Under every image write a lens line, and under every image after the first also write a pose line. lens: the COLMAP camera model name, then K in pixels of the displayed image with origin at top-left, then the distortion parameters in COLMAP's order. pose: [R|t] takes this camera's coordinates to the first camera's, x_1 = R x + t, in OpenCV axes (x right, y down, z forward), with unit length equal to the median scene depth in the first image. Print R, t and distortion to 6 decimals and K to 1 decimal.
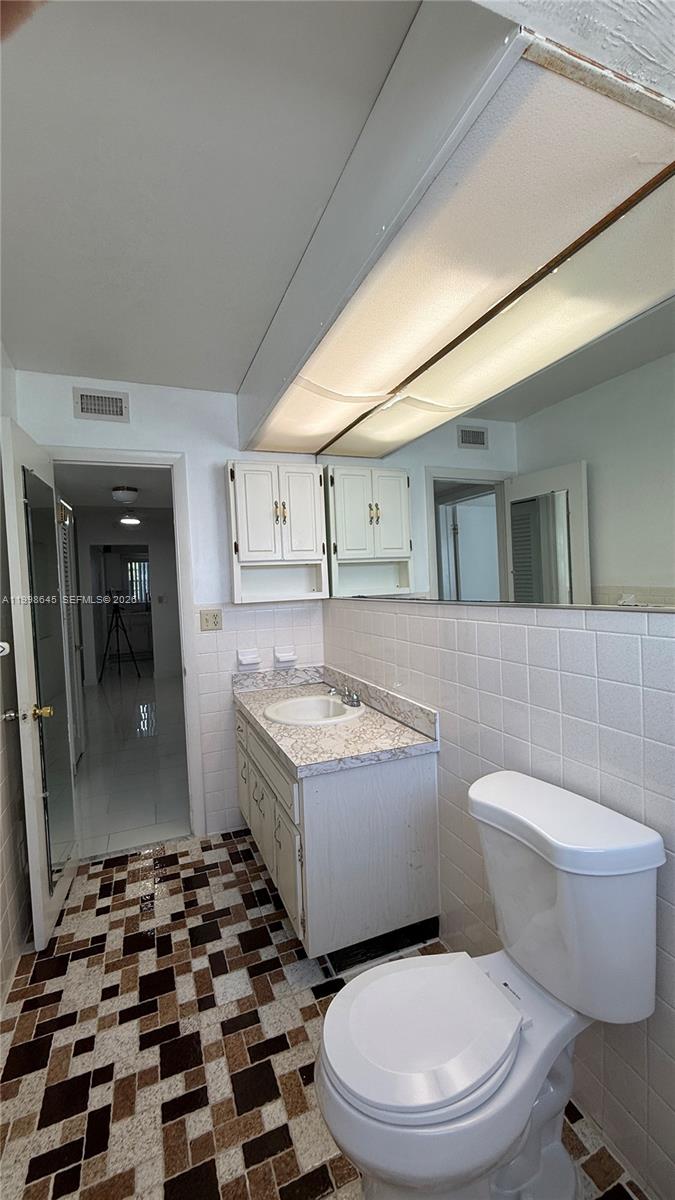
lens RADIAL K [[478.4, 0, 336.4], [0, 478.4, 598.9], [0, 0, 1]] dist [-0.000775, 0.001167]
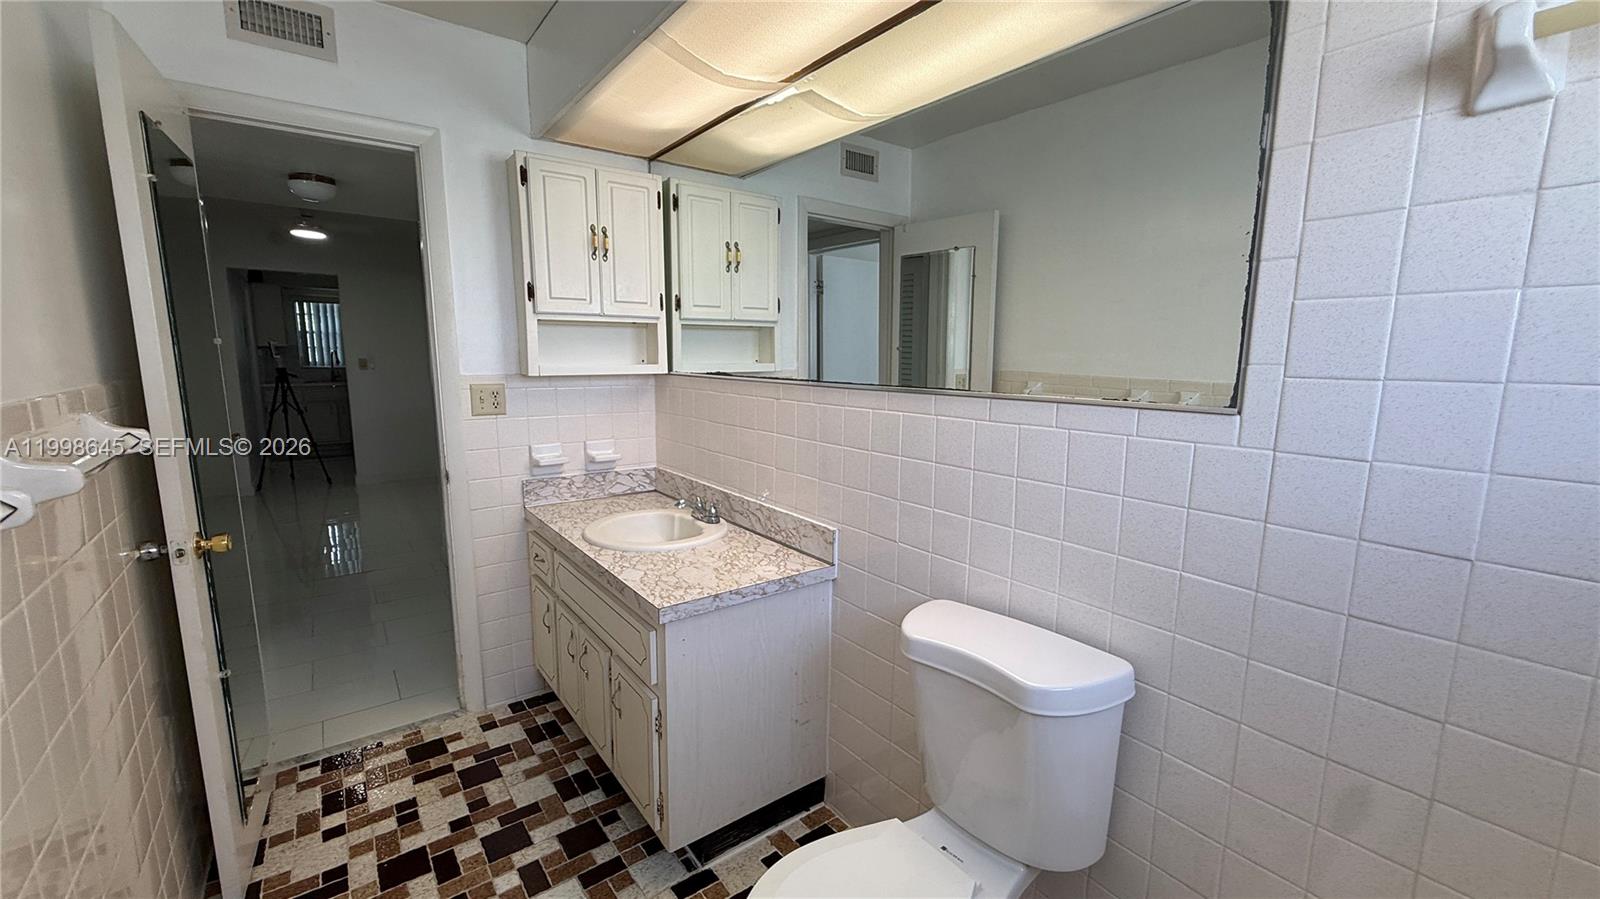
lens RADIAL K [[637.9, 0, 797.7], [0, 637.9, 450.1], [0, 0, 1]] dist [-0.000775, 0.001167]
pose [[0.964491, 0.008018, 0.263994, -0.102744], [-0.038280, 0.993229, 0.109687, 0.000454], [-0.261327, -0.115897, 0.958267, 0.040922]]
